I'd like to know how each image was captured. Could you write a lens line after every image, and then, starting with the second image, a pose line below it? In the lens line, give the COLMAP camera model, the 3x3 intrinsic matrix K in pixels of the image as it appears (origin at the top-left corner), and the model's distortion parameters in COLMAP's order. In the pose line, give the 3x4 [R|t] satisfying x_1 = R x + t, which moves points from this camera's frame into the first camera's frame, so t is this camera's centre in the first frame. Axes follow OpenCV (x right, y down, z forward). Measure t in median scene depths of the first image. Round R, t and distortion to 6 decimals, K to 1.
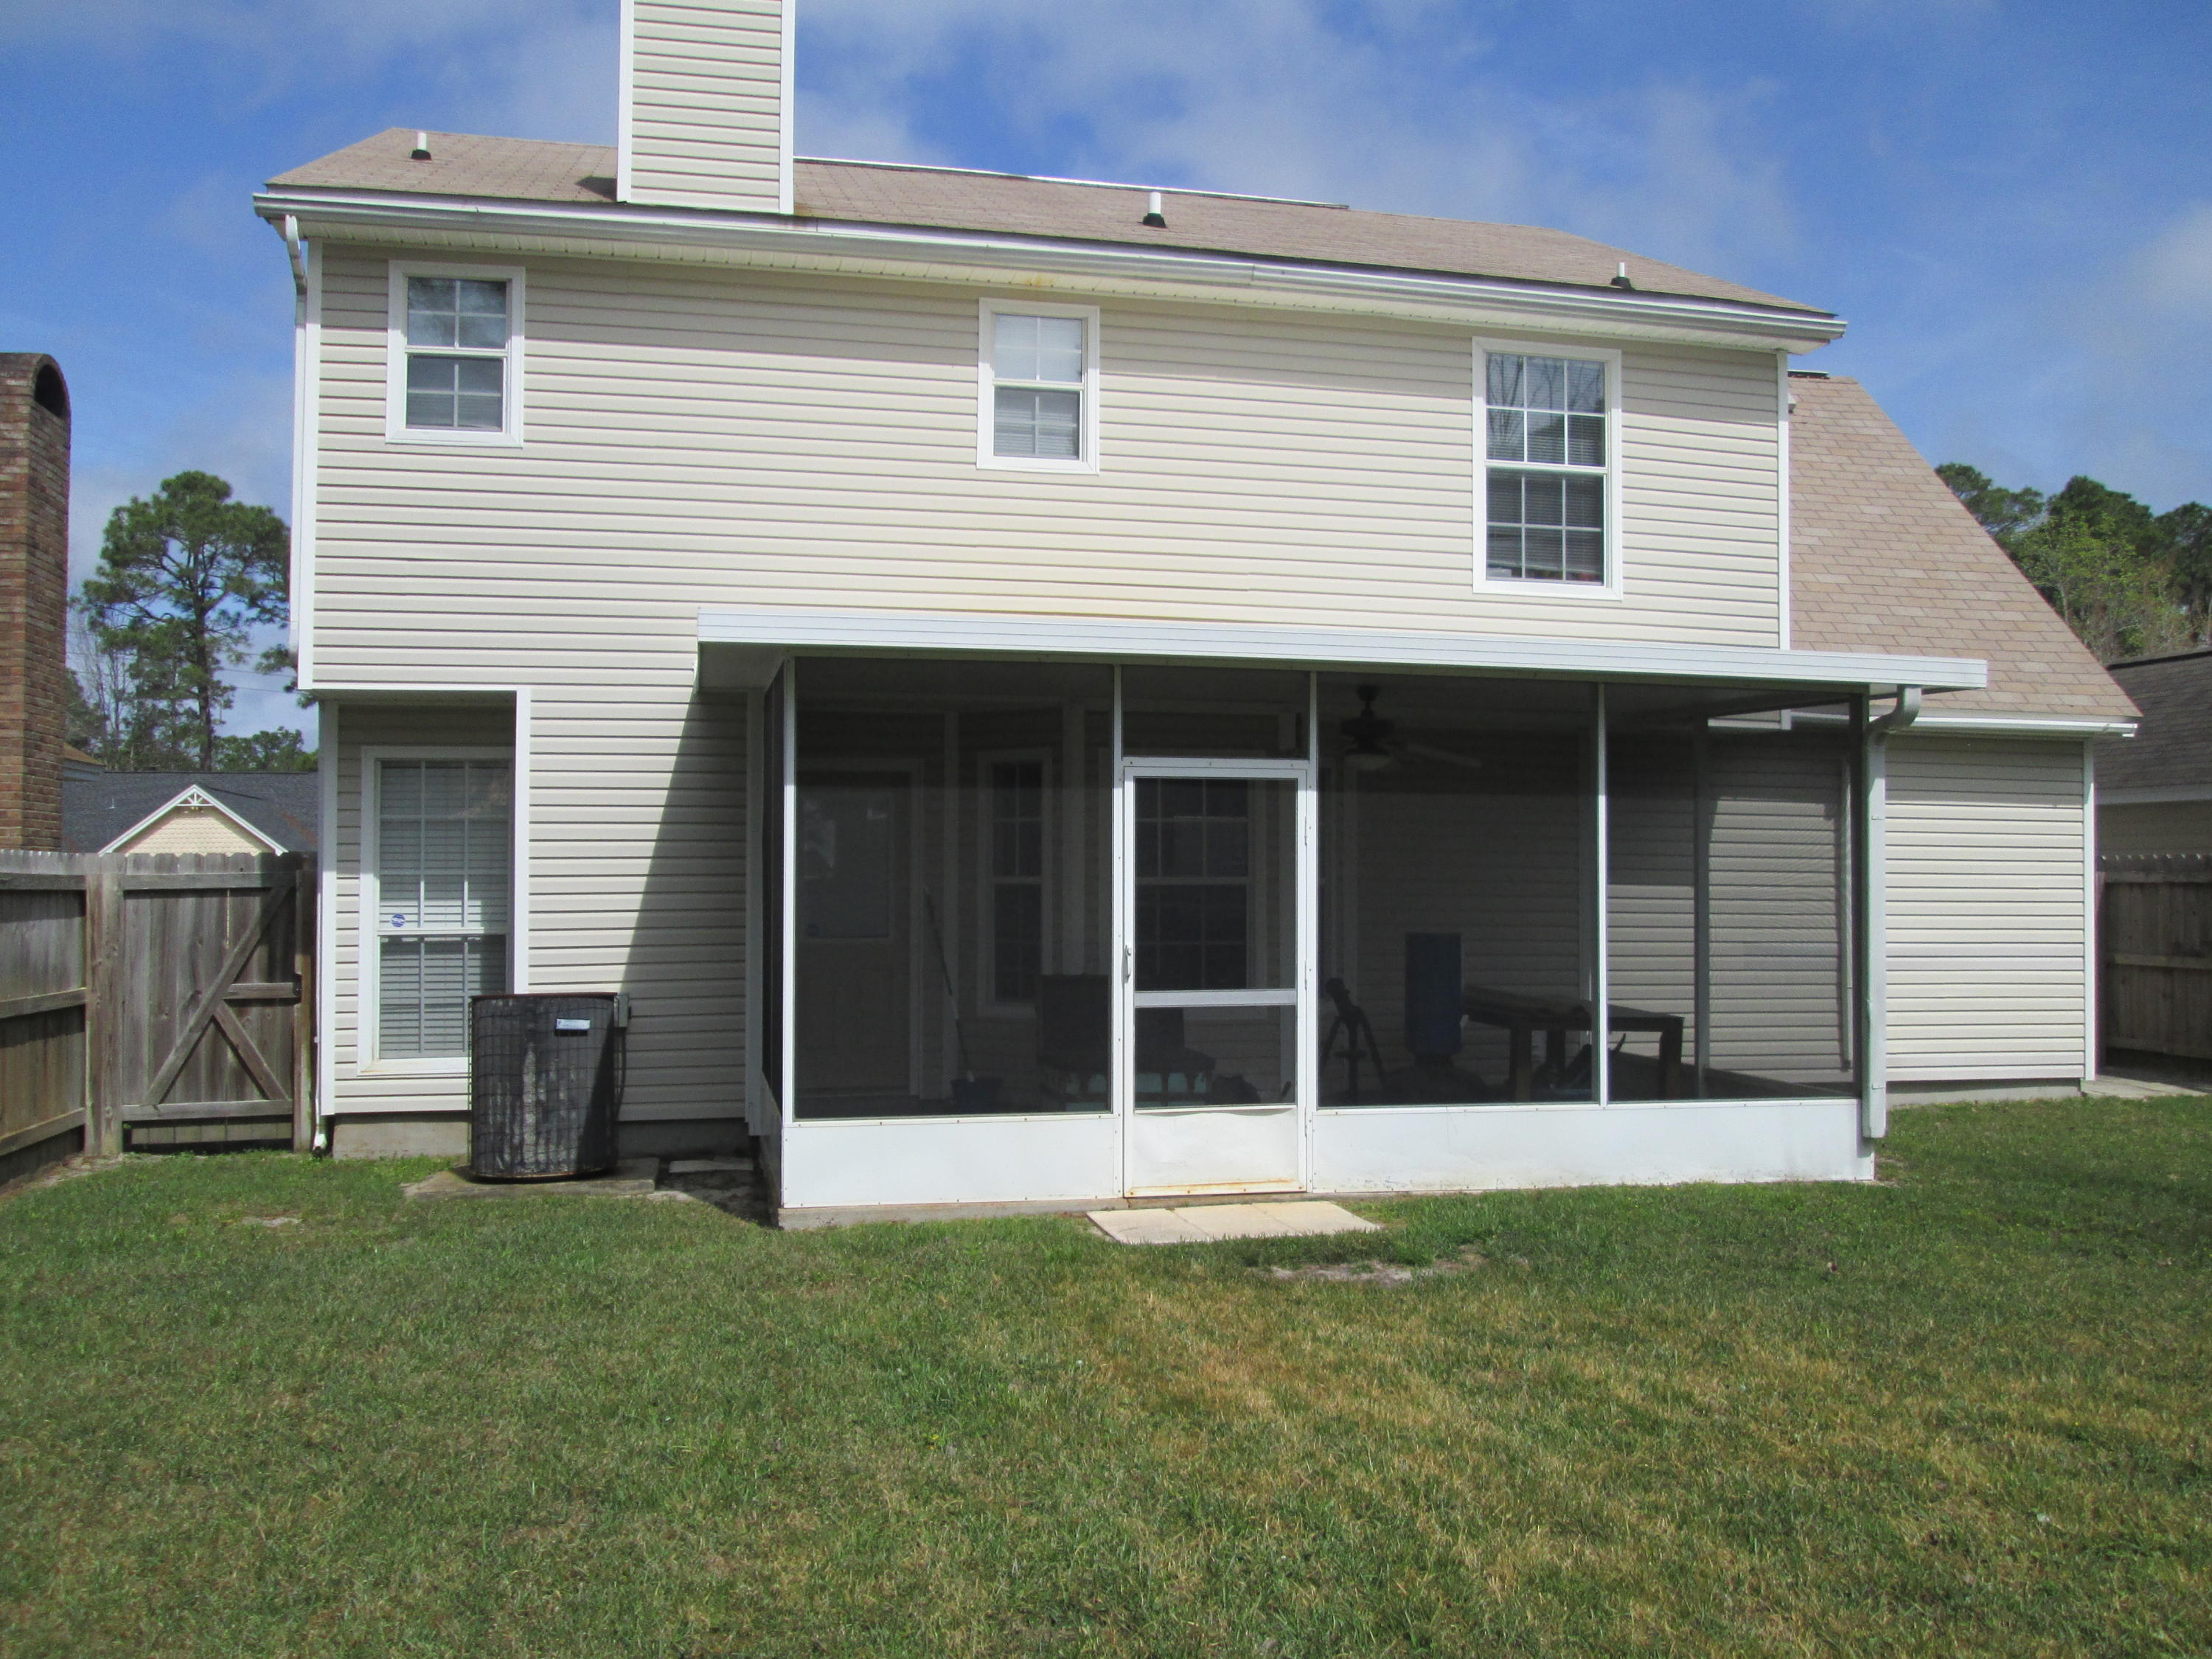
lens RADIAL K [[1837.4, 0, 1090.1], [0, 1837.4, 821.2], [0, 0, 1]] dist [-0.031224, -0.000726]
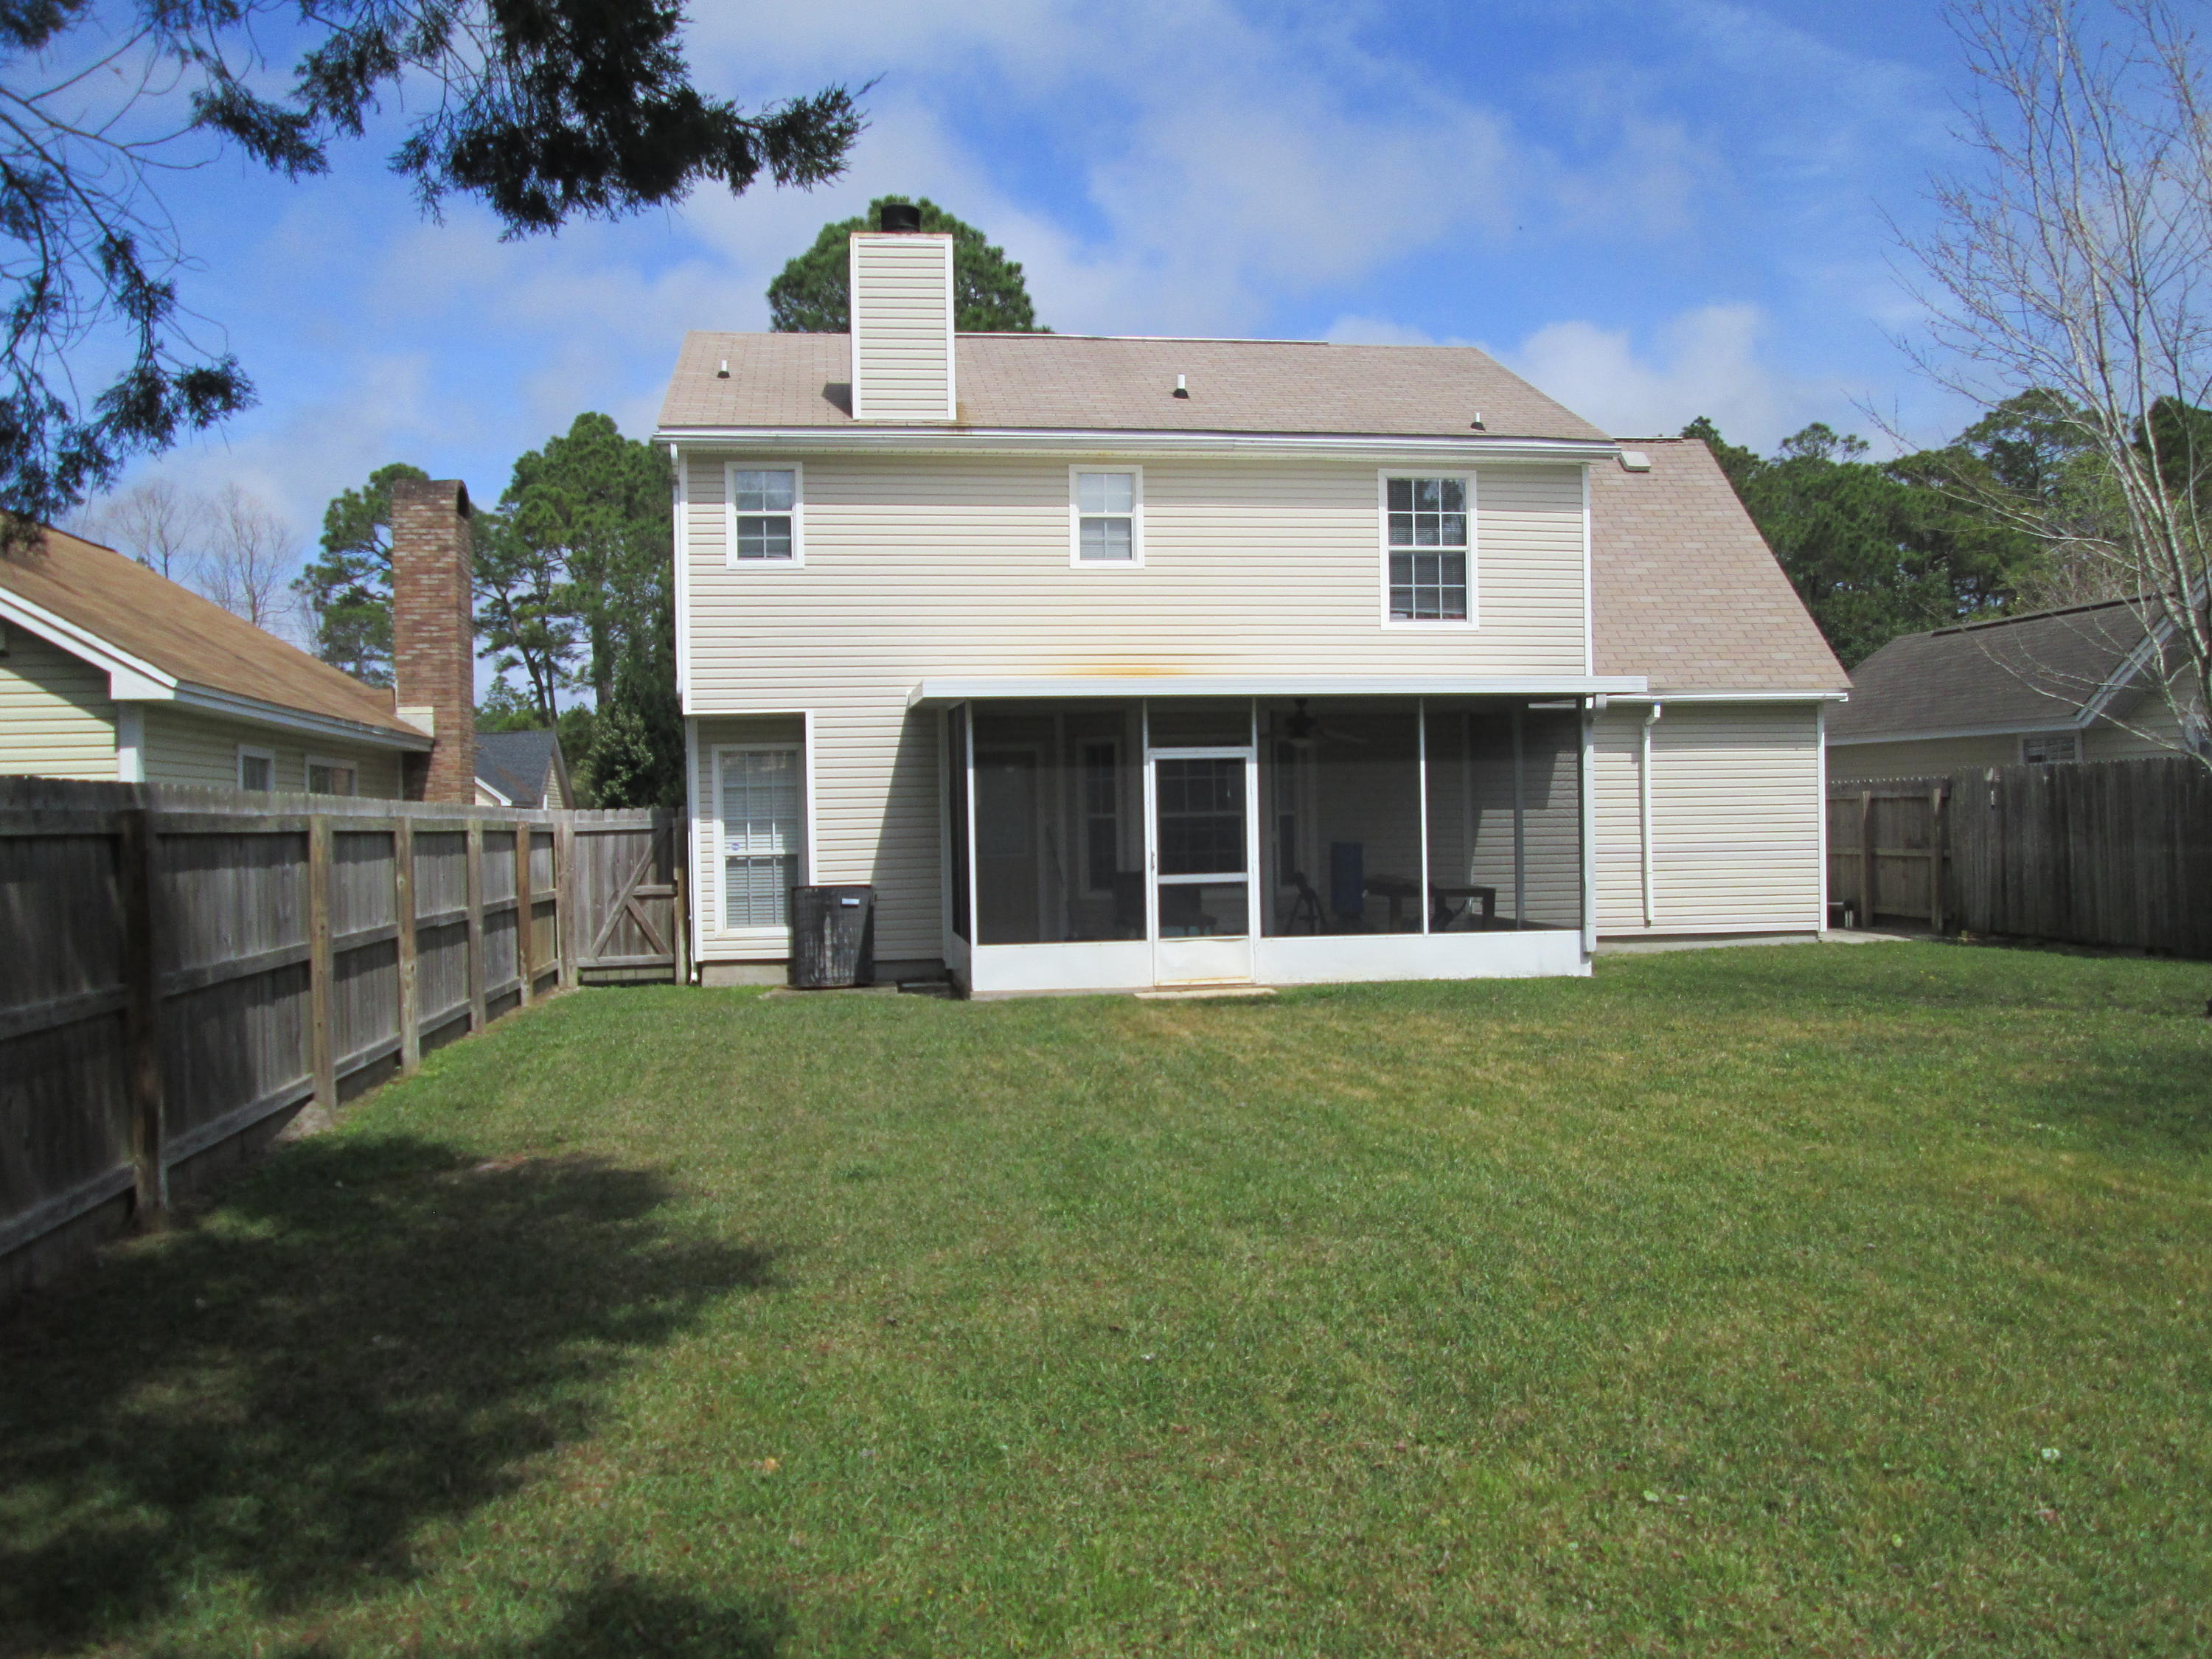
lens RADIAL K [[1818.1, 0, 1035.1], [0, 1818.1, 859.2], [0, 0, 1]] dist [0.498774, 0.000118]
pose [[0.994742, -0.018147, -0.100791, 0.070544], [0.023880, 0.998147, 0.055967, -0.023541], [0.099589, -0.058079, 0.993332, -0.679669]]
